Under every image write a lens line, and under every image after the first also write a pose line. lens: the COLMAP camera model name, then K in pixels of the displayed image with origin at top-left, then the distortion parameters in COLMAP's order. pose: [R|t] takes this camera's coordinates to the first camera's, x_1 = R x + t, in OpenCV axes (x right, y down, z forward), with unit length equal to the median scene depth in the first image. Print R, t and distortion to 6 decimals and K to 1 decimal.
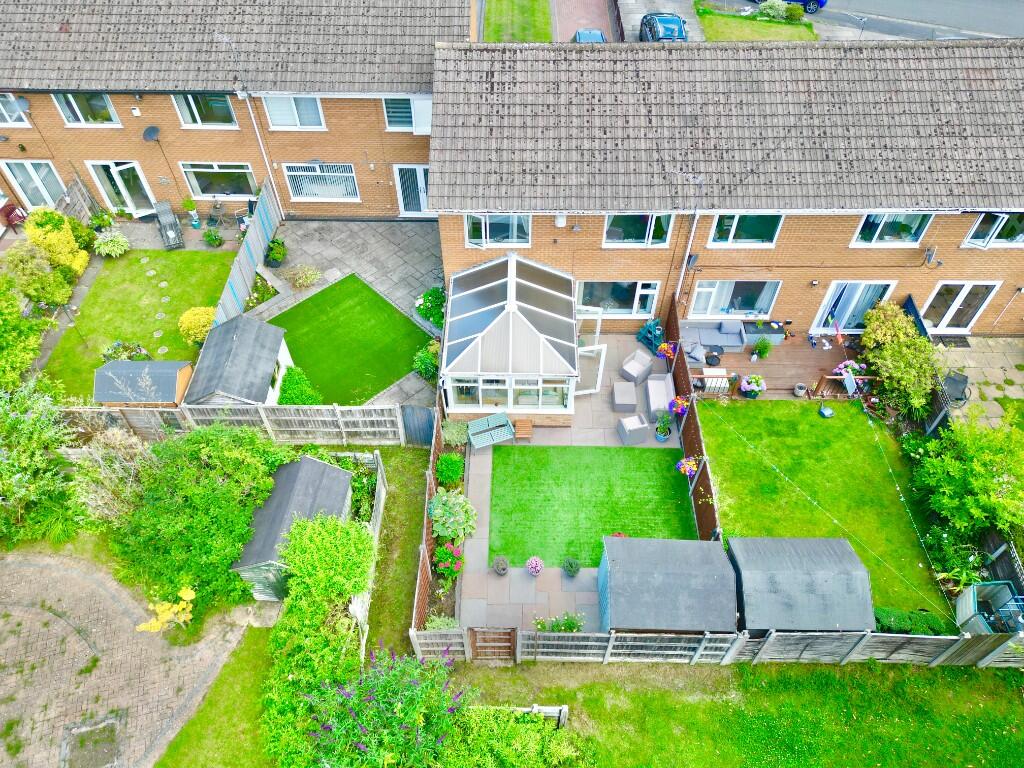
lens RADIAL K [[712.2, 0, 512.0], [0, 712.2, 384.0], [0, 0, 1]] dist [0.081013, -0.074496]
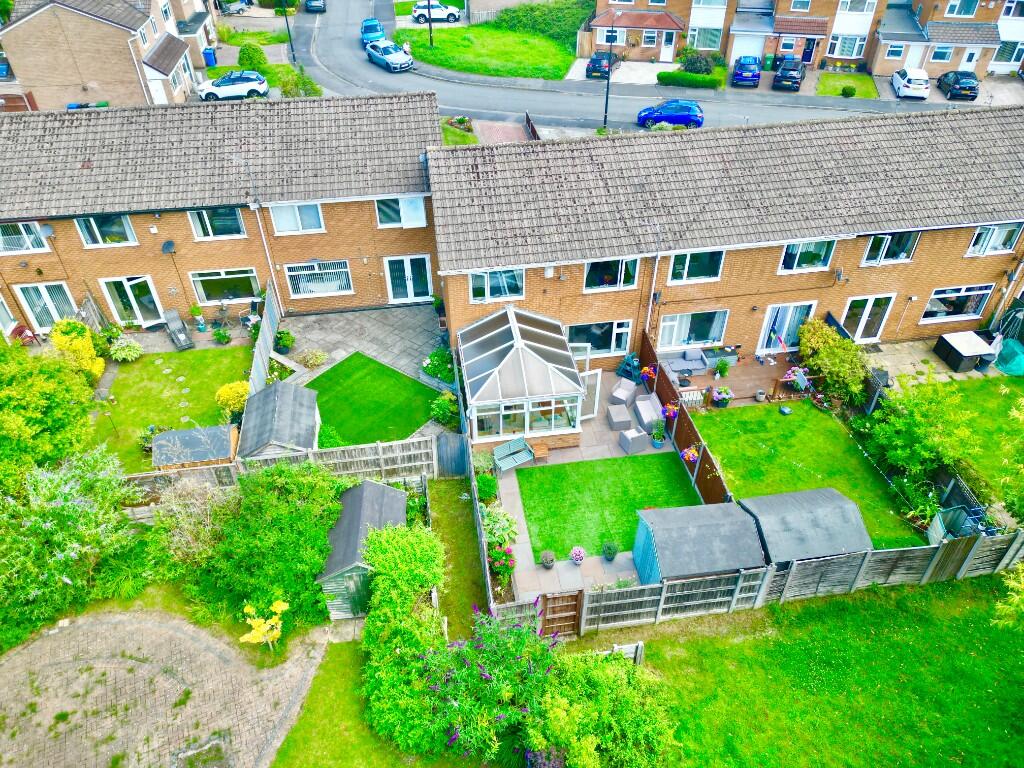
lens RADIAL K [[712.2, 0, 512.0], [0, 712.2, 384.0], [0, 0, 1]] dist [0.081013, -0.074496]
pose [[0.986142, -0.108303, 0.125673, -0.163350], [0.130509, 0.974106, -0.184619, 0.166999], [-0.102424, 0.198462, 0.974742, -0.126186]]
